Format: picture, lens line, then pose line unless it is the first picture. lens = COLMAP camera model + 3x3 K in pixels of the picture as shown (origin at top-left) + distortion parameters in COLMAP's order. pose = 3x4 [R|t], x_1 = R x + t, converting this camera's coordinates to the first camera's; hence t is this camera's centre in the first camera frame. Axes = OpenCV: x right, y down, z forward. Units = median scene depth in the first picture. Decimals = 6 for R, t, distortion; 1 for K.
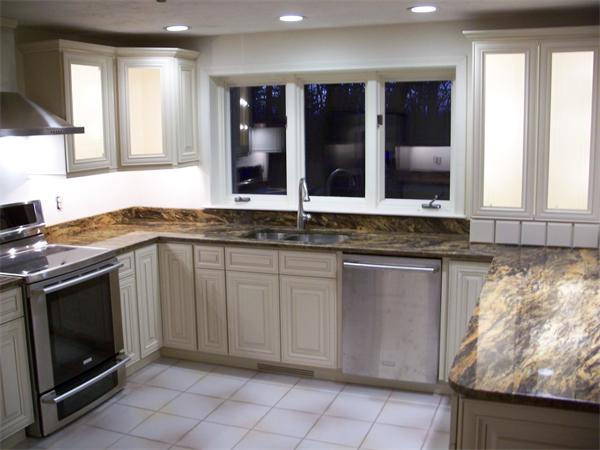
lens RADIAL K [[658.7, 0, 285.7], [0, 658.7, 220.4], [0, 0, 1]] dist [-0.140692, 0.000000]
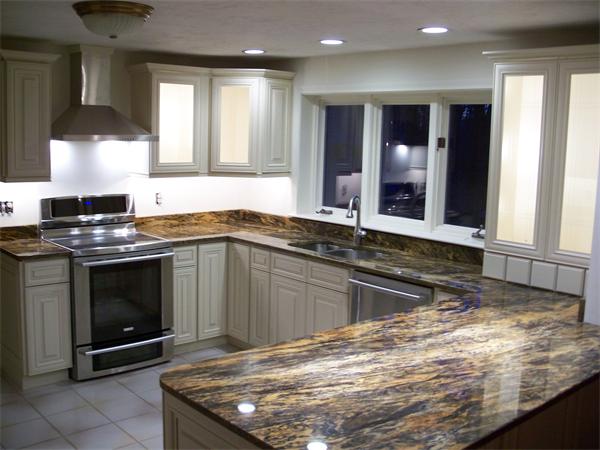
lens RADIAL K [[658.7, 0, 286.7], [0, 658.7, 223.6], [0, 0, 1]] dist [-0.140692, 0.000000]
pose [[0.885949, 0.101249, -0.452595, 0.440861], [-0.108297, 0.994064, 0.010391, -0.020767], [0.450961, 0.039809, 0.891656, 0.037049]]
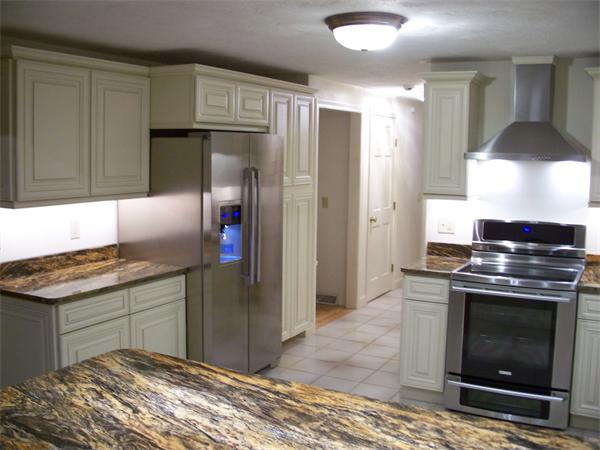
lens RADIAL K [[658.7, 0, 289.2], [0, 658.7, 227.7], [0, 0, 1]] dist [-0.140692, 0.000000]
pose [[-0.137968, 0.130540, -0.981796, 0.681475], [-0.158866, 0.975525, 0.152031, -0.108771], [0.977613, 0.176949, -0.113853, 0.664116]]
